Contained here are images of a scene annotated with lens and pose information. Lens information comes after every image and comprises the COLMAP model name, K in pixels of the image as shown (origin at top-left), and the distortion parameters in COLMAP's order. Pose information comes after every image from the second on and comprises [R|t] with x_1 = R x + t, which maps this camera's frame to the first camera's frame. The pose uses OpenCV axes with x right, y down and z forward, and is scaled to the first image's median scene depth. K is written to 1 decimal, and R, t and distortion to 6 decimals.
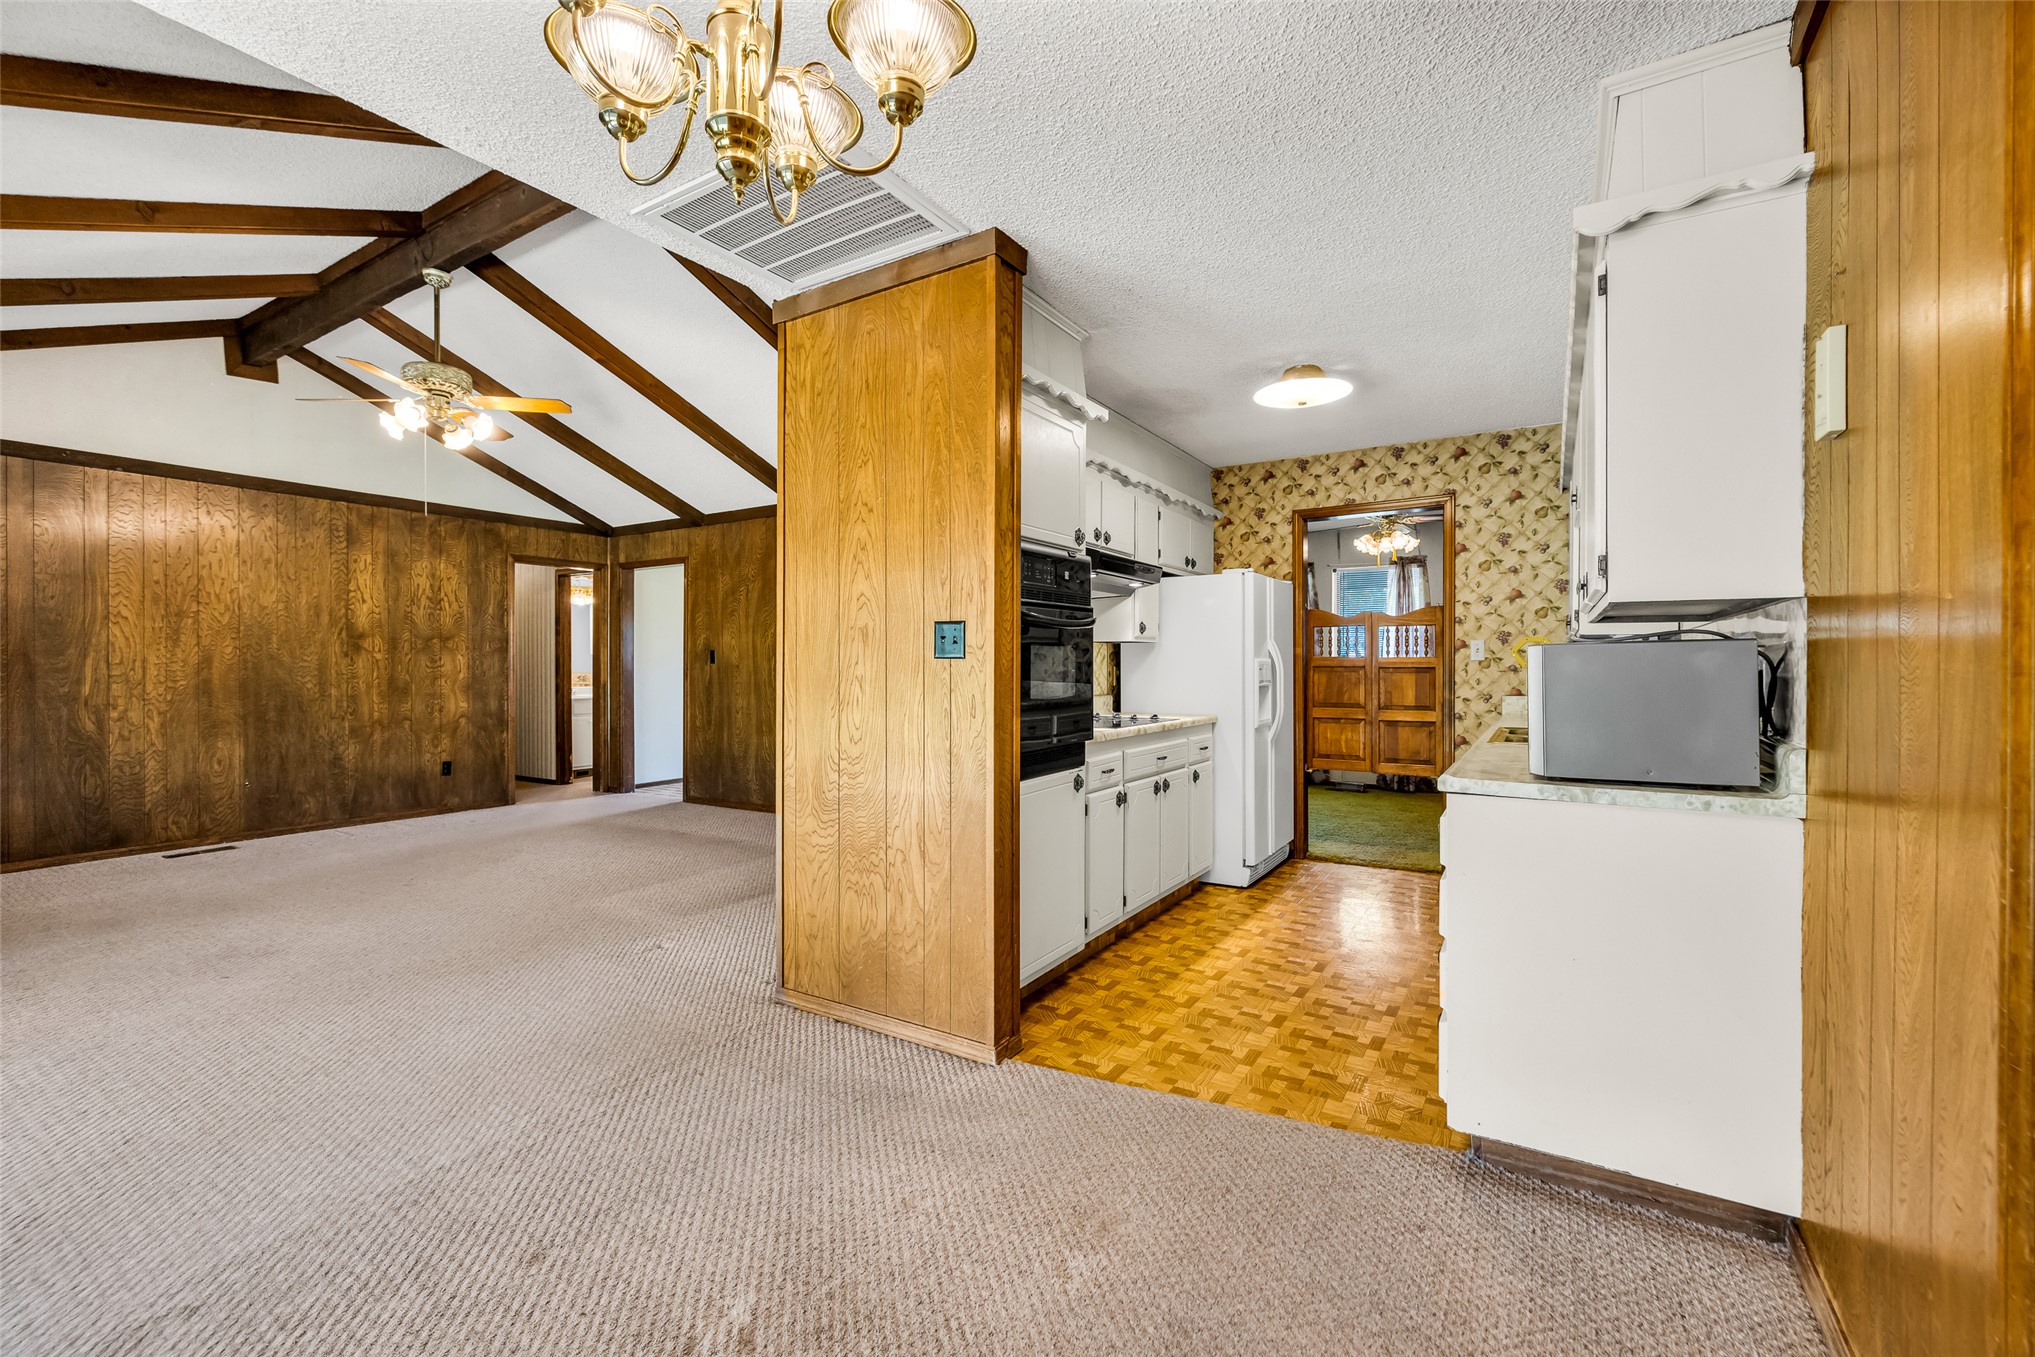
lens RADIAL K [[857.3, 0, 1013.5], [0, 857.3, 670.6], [0, 0, 1]] dist [-0.001029, -0.000500]
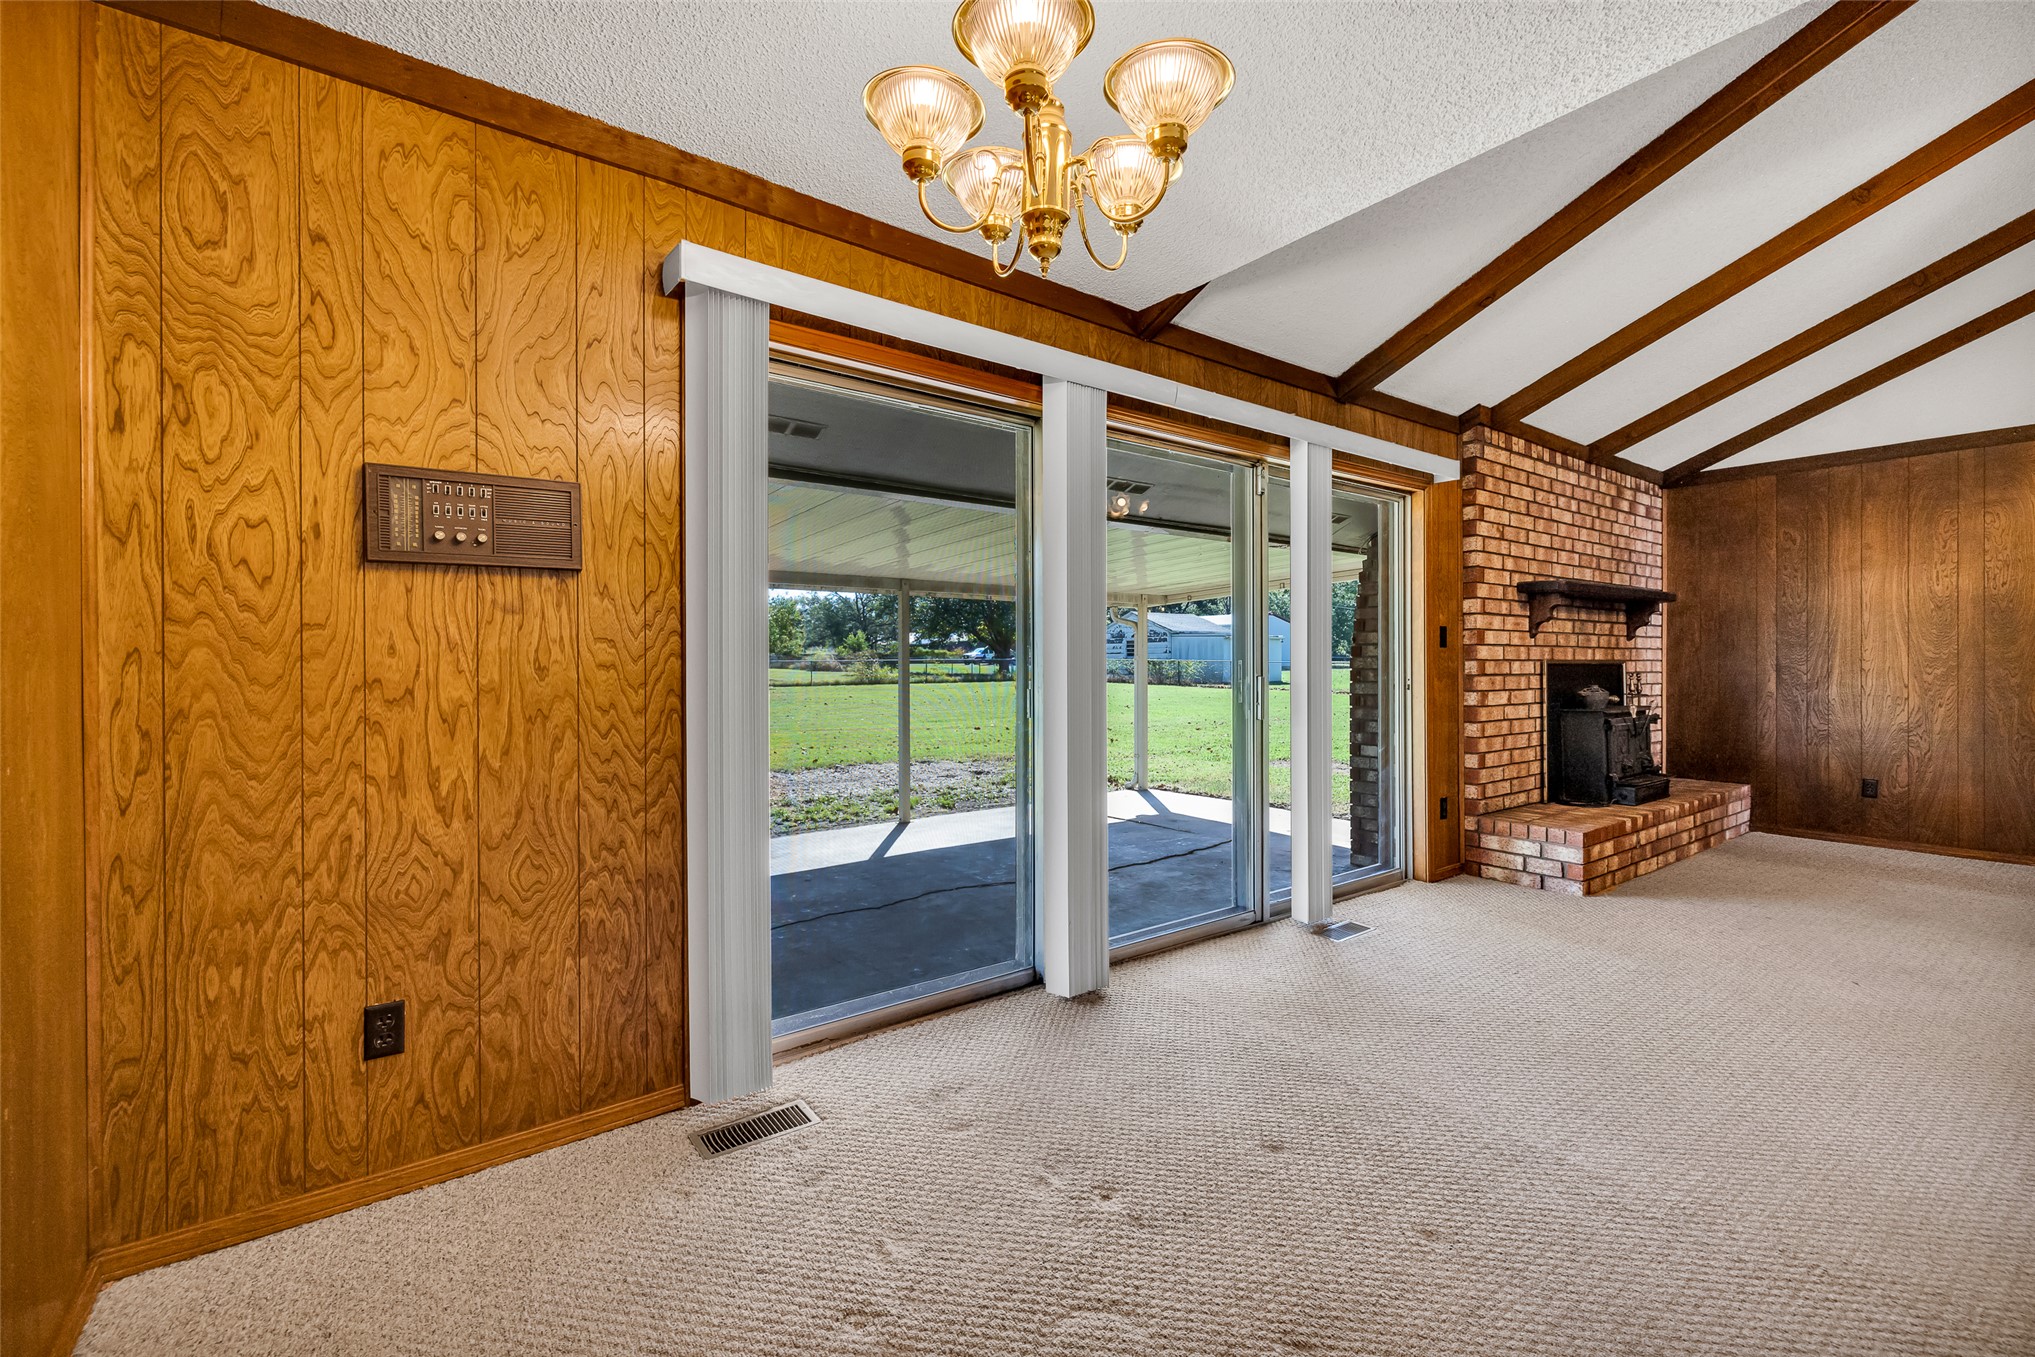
lens RADIAL K [[857.3, 0, 1029.2], [0, 857.3, 663.7], [0, 0, 1]] dist [-0.001029, -0.000500]
pose [[-0.361281, 0.004028, -0.932448, 0.197408], [-0.002517, 0.999983, 0.005296, 0.003254], [0.932454, 0.004261, -0.361264, 0.333810]]
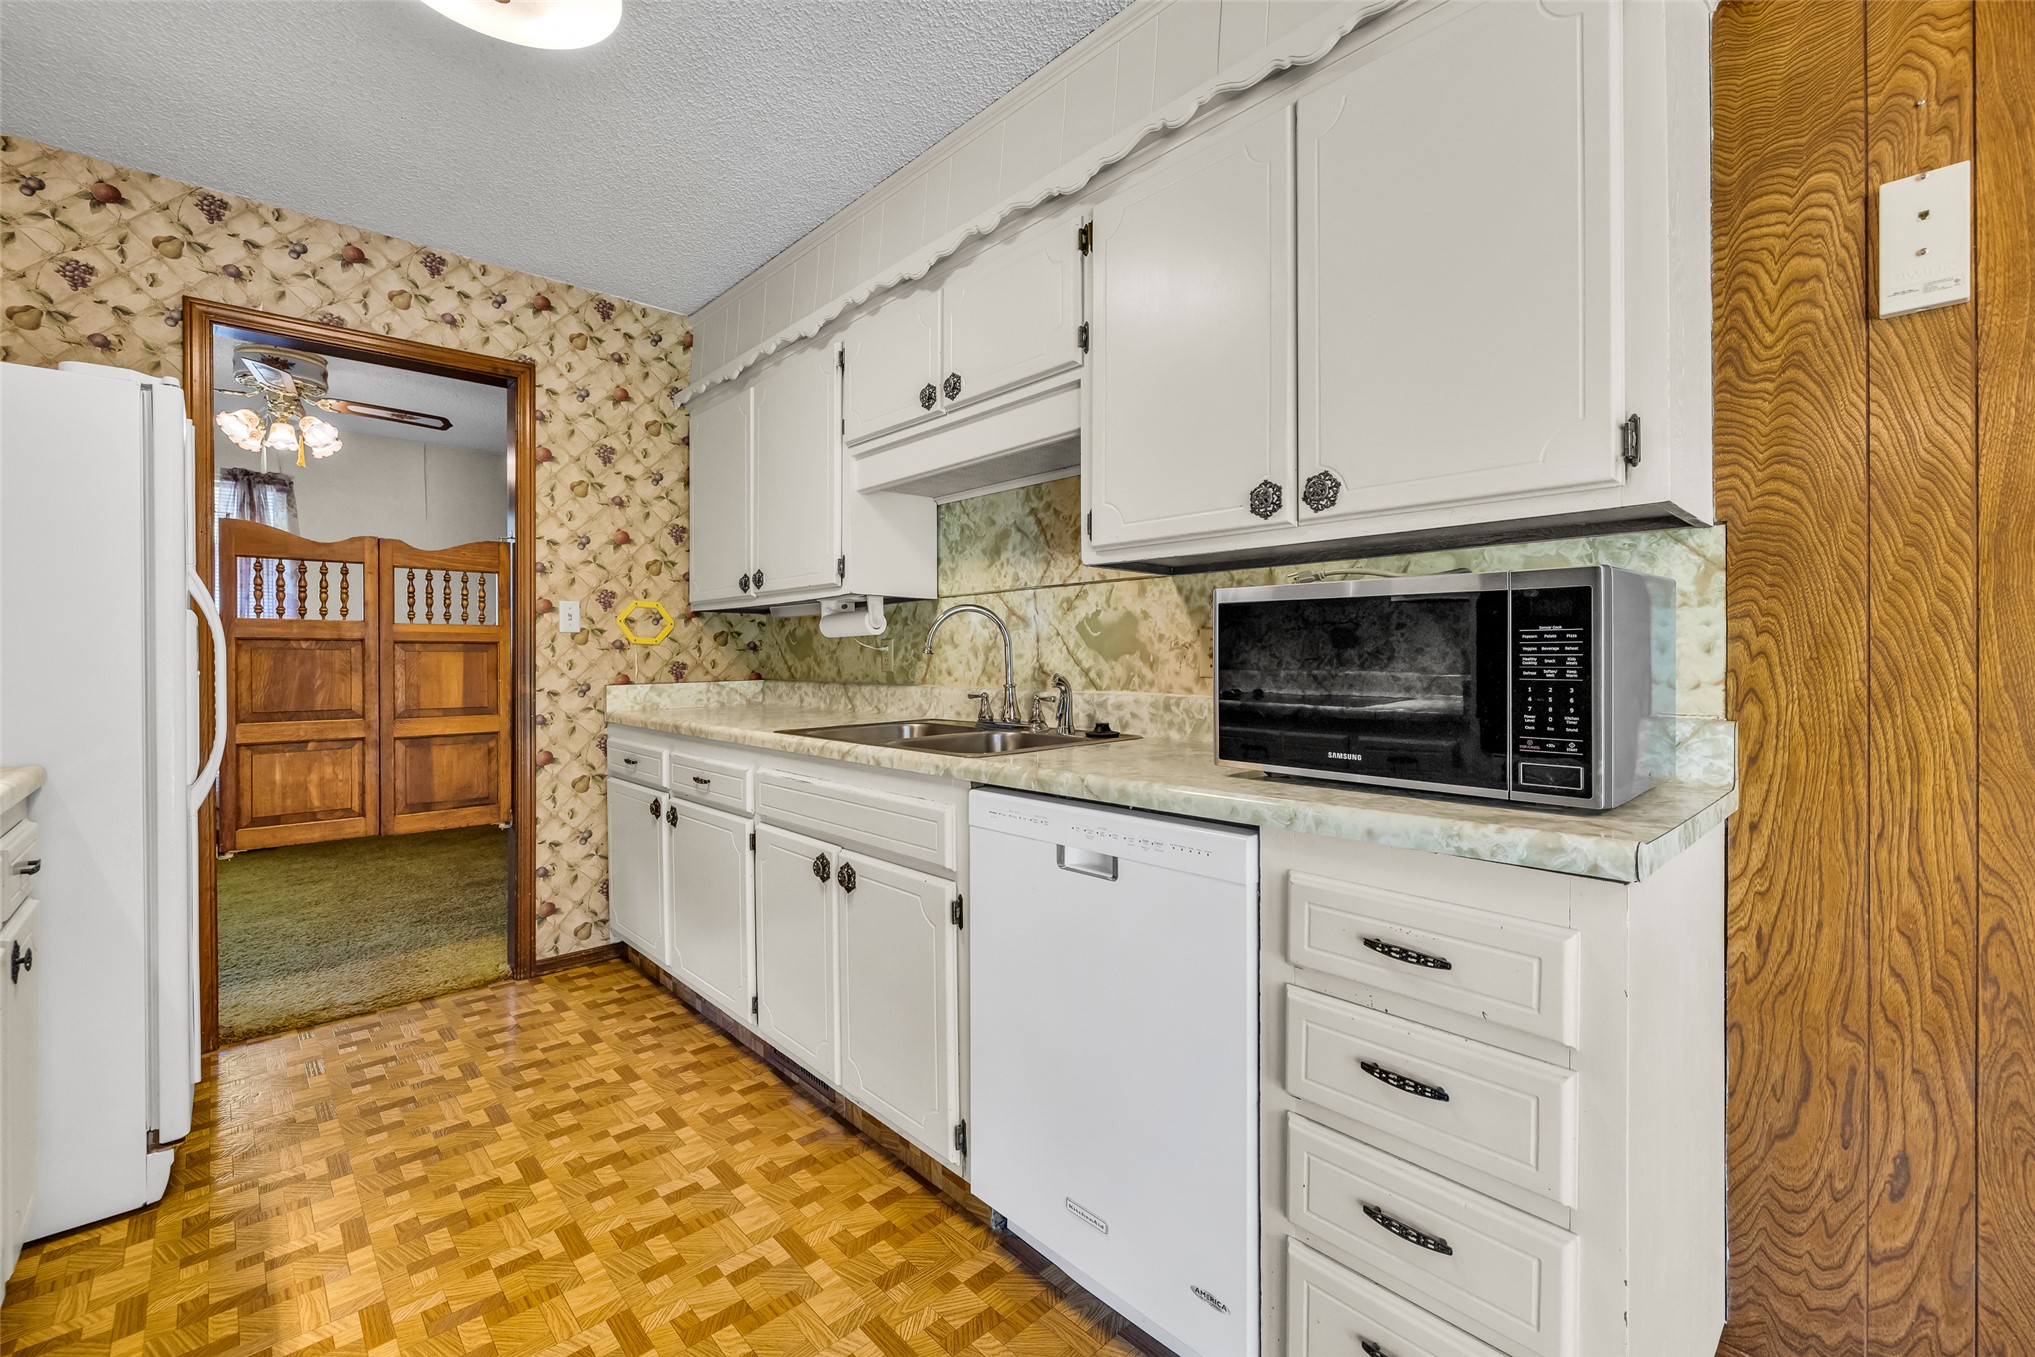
lens RADIAL K [[857.3, 0, 1017.9], [0, 857.3, 659.1], [0, 0, 1]] dist [-0.001029, -0.000500]
pose [[0.257500, -0.001060, 0.966278, -0.000394], [0.006006, 0.999982, -0.000503, 0.010933], [-0.966260, 0.005933, 0.257502, 0.505018]]
